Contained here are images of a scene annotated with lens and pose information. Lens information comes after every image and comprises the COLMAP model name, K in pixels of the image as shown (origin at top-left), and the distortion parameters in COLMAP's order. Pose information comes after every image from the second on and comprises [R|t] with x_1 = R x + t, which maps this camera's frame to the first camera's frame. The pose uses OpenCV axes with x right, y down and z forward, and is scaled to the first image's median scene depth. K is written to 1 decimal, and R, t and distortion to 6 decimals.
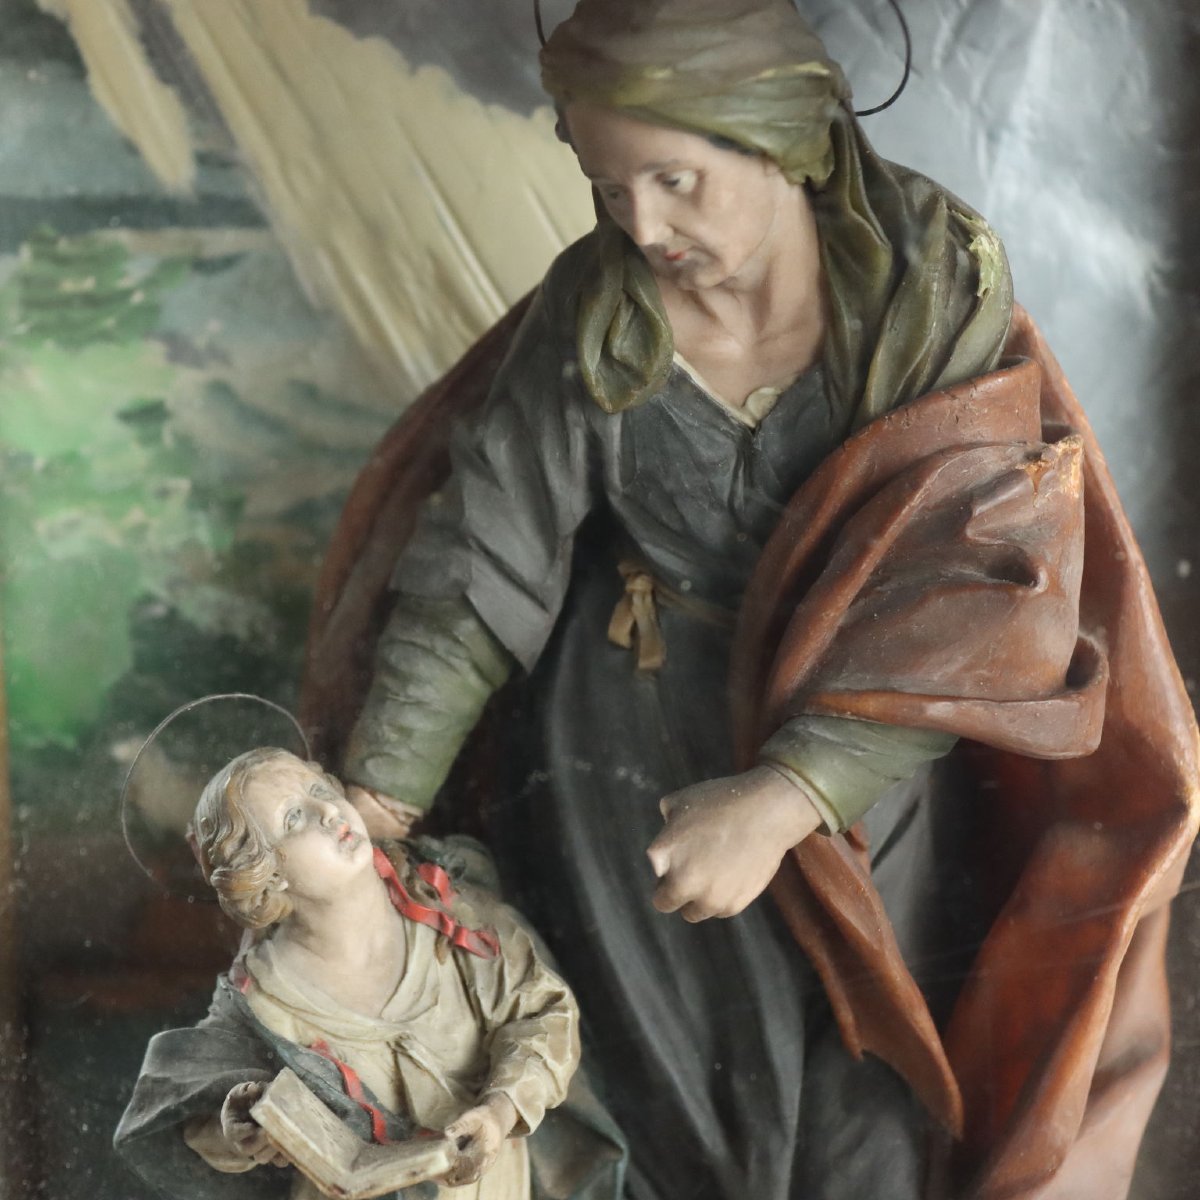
lens RADIAL K [[3343.8, 0, 600.0], [0, 3343.8, 600.0], [0, 0, 1]] dist [-0.010526, 0.202002]
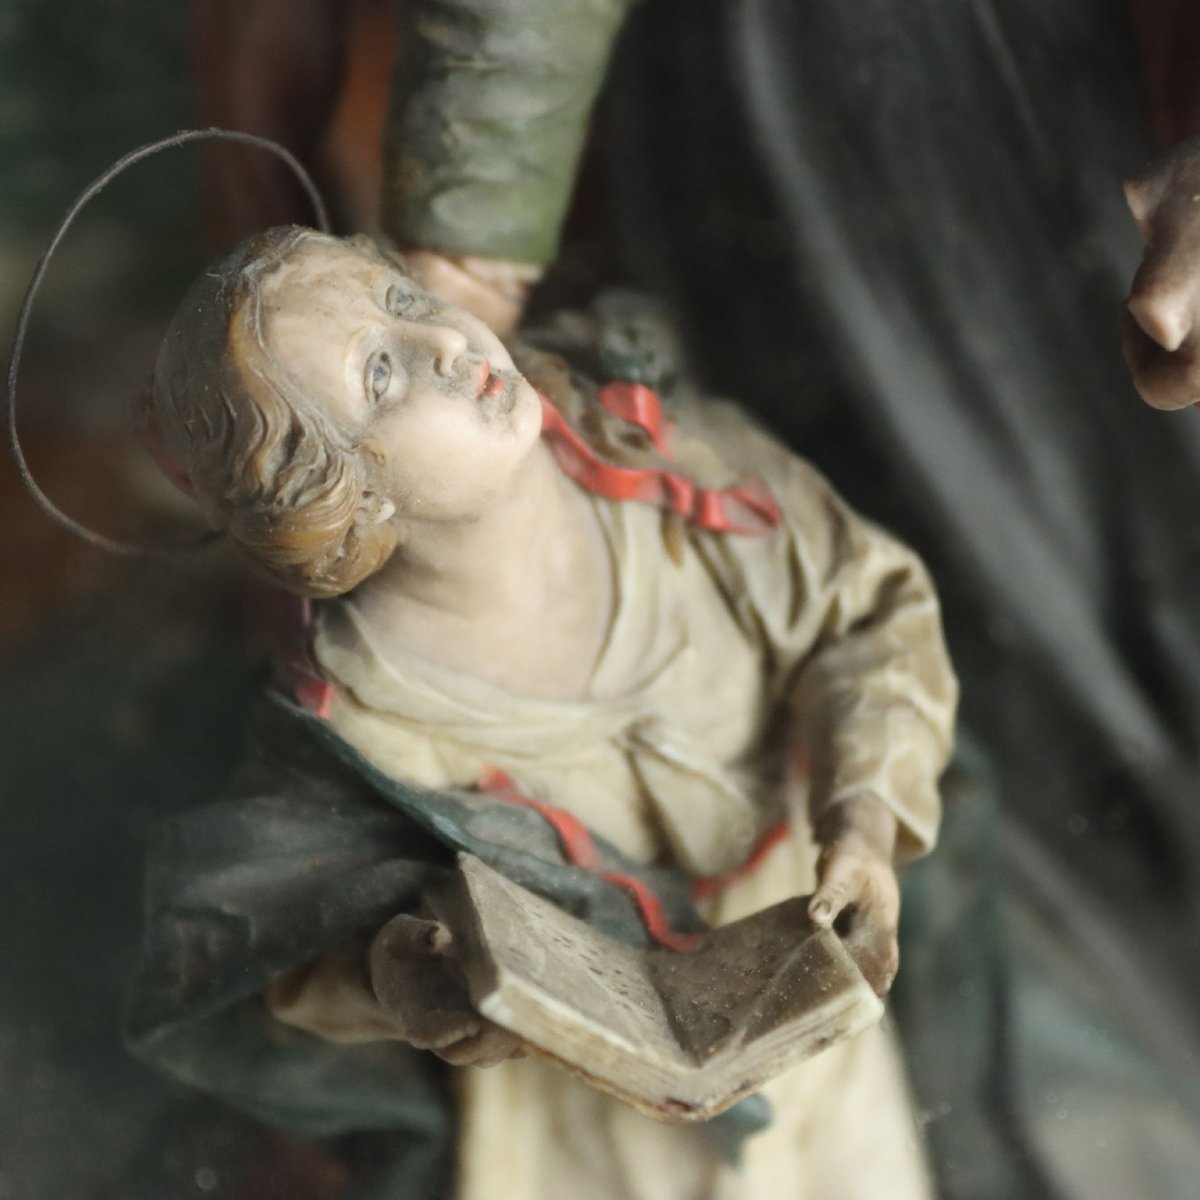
lens RADIAL K [[3584.8, 0, 600.0], [0, 3584.8, 600.0], [0, 0, 1]] dist [-0.069129, -0.094978]
pose [[0.964661, -0.222408, 0.141291, -0.139197], [0.175564, 0.942386, 0.284756, -0.045420], [-0.196483, -0.249887, 0.948130, 0.485263]]
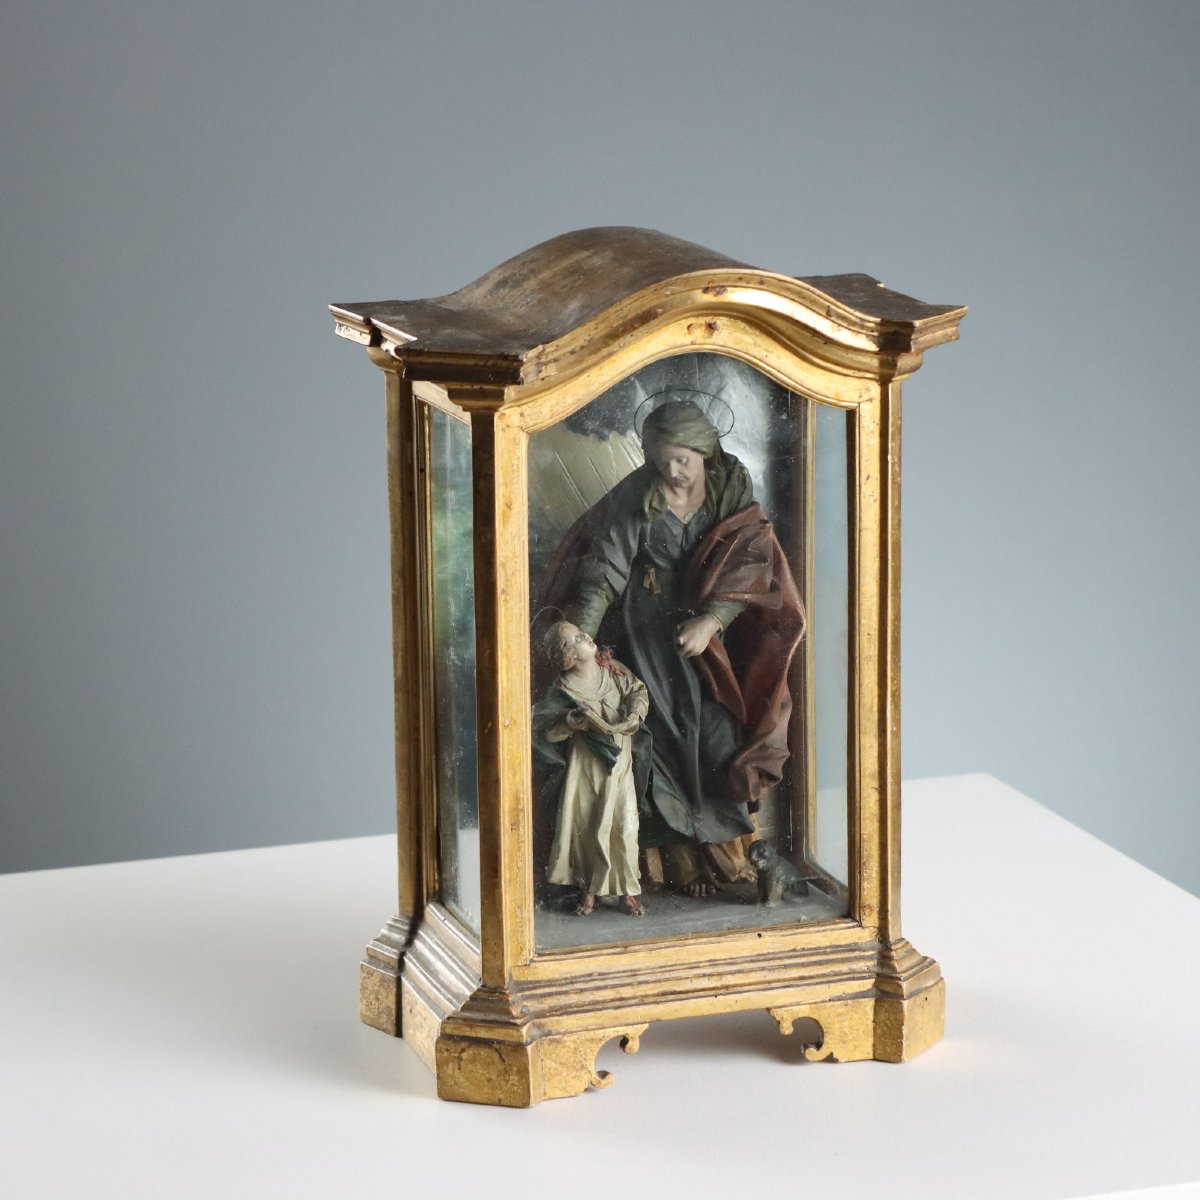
lens RADIAL K [[3680.1, 0, 600.0], [0, 3680.1, 600.0], [0, 0, 1]] dist [0.046272, 0.095627]
pose [[0.959178, -0.059124, 0.276553, -1.151330], [0.070329, 0.997049, -0.030768, 0.146493], [-0.273918, 0.048962, 0.960506, -2.801100]]
